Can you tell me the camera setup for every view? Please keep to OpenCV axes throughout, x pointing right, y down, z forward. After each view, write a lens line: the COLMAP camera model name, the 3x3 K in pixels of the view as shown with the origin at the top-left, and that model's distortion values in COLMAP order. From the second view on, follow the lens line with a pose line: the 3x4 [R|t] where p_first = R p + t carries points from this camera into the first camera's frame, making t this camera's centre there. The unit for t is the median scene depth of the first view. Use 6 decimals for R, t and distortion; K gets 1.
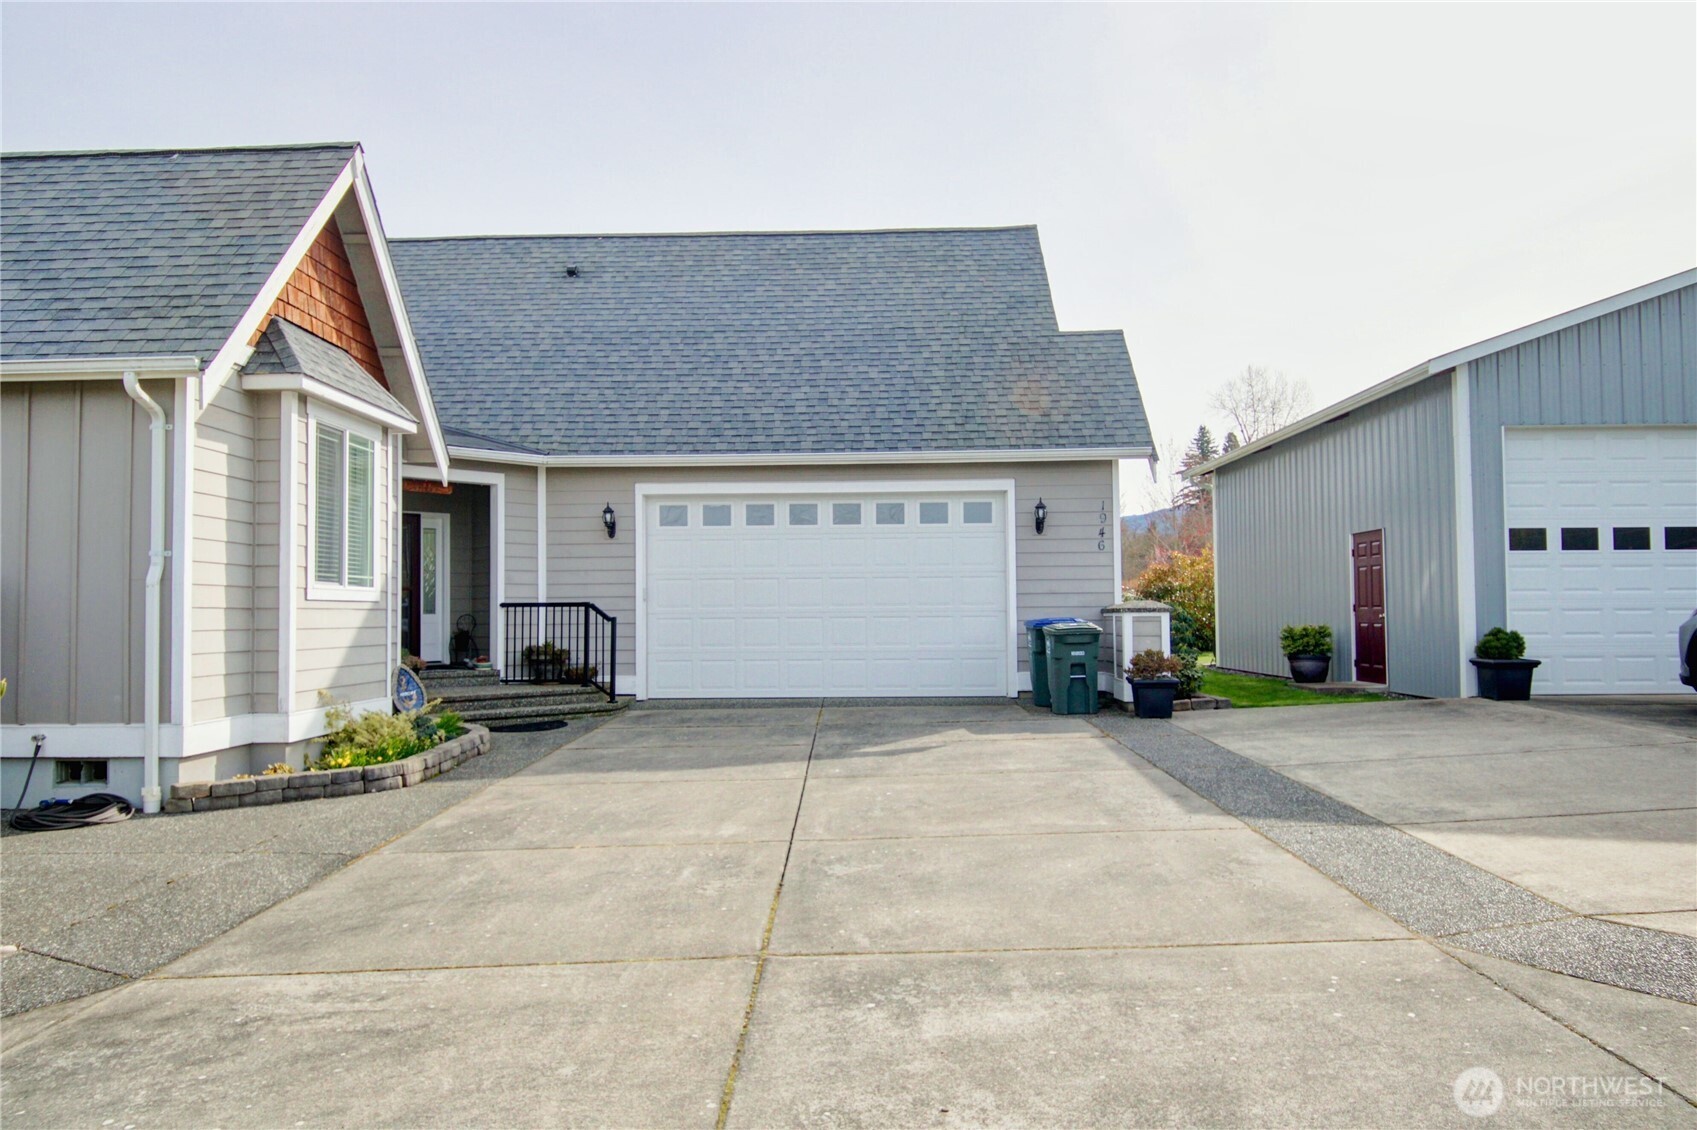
lens RADIAL K [[1083.5, 0, 842.3], [0, 1083.5, 574.5], [0, 0, 1]] dist [0.037754, -0.038810]
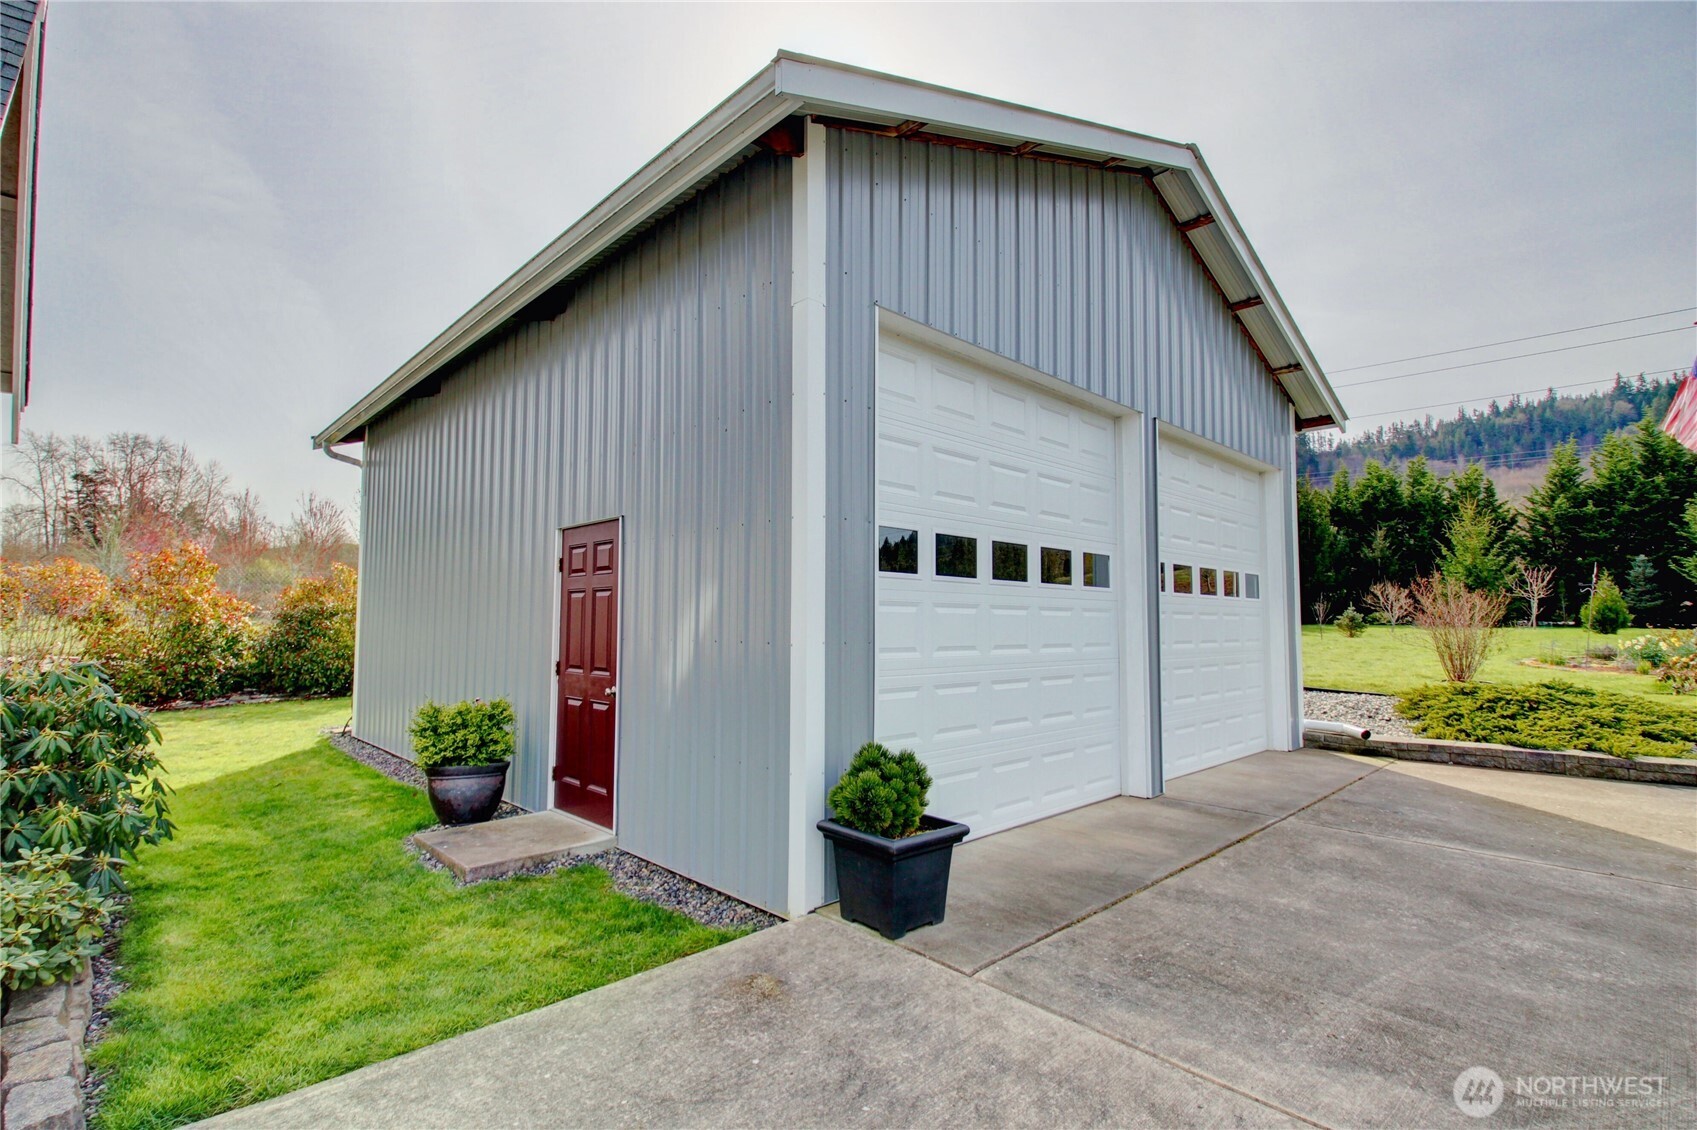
lens RADIAL K [[789.8, 0, 849.2], [0, 789.8, 578.6], [0, 0, 1]] dist [-0.006133, -0.013610]
pose [[0.698878, 0.050042, 0.713489, 0.349531], [-0.035069, 0.998747, -0.035698, -0.005248], [-0.714381, -0.000073, 0.699757, 0.753161]]
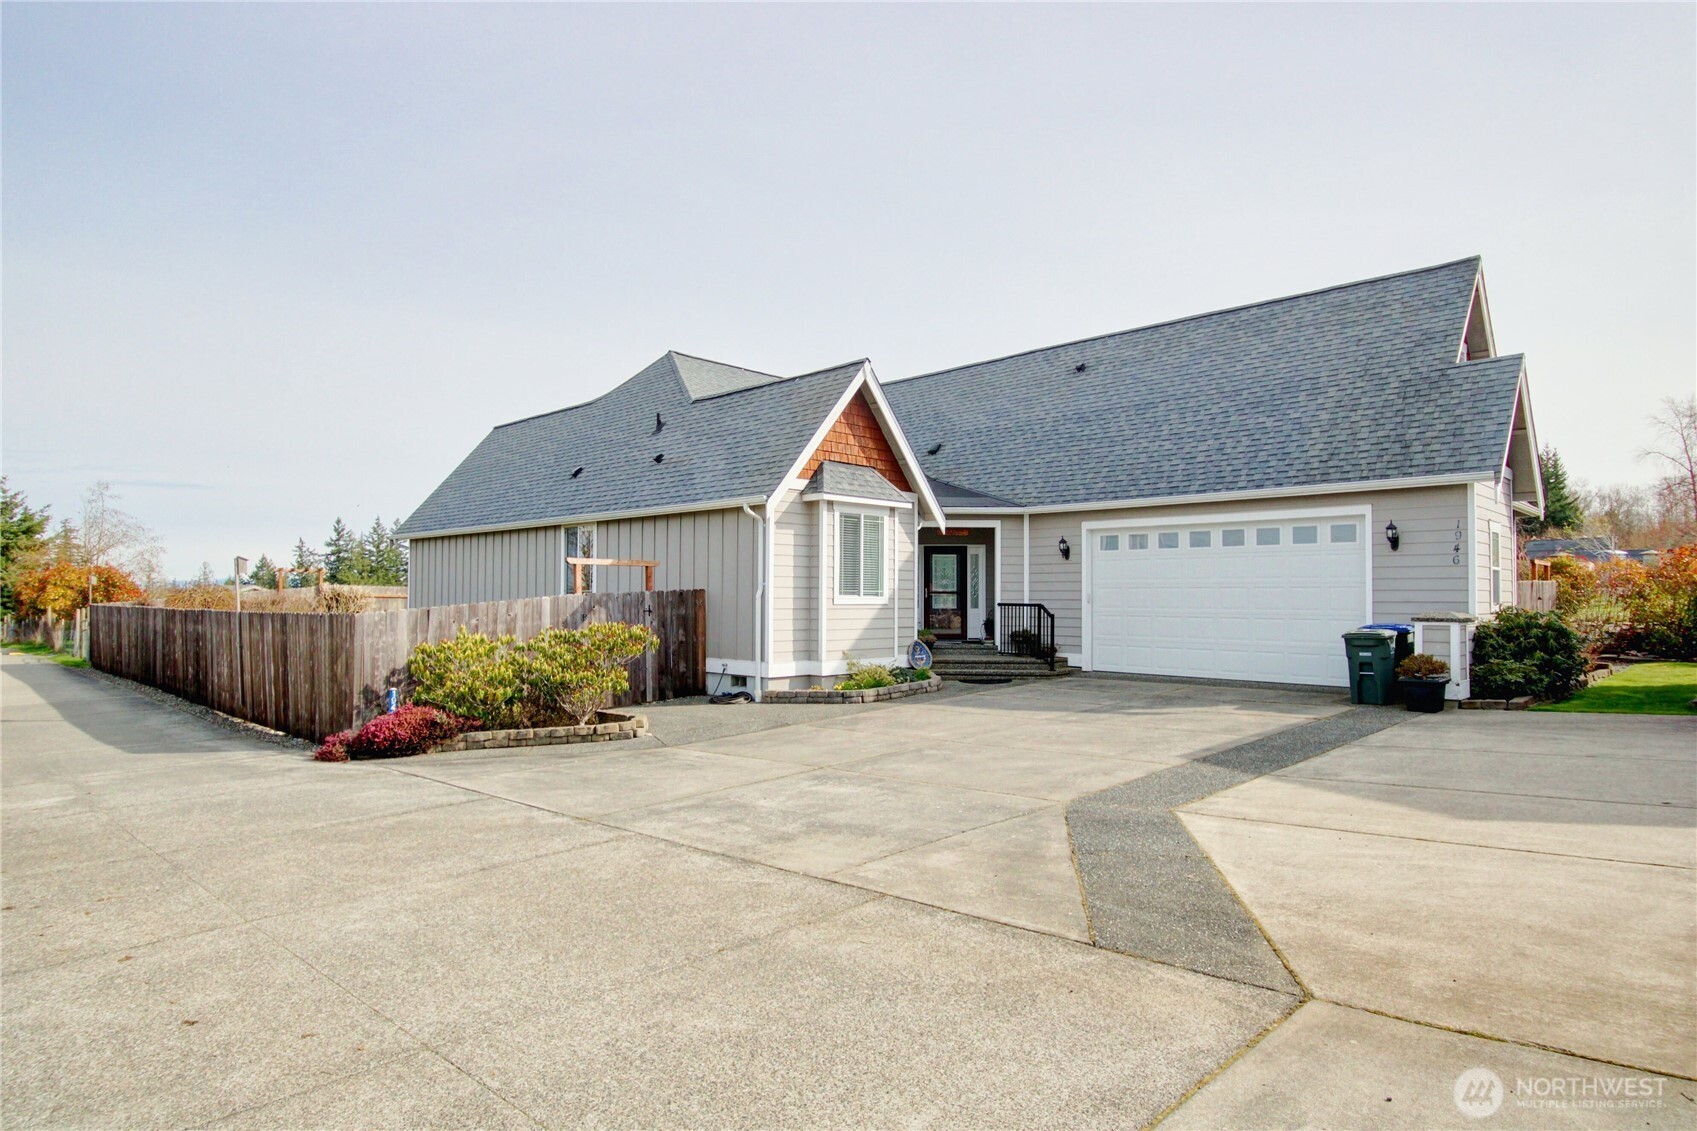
lens RADIAL K [[956.6, 0, 816.2], [0, 956.6, 586.2], [0, 0, 1]] dist [-0.010562, -0.013329]
pose [[0.715520, 0.003508, -0.698583, 0.515579], [0.015841, 0.999649, 0.021246, -0.035155], [0.698412, -0.026268, 0.715213, -0.188560]]
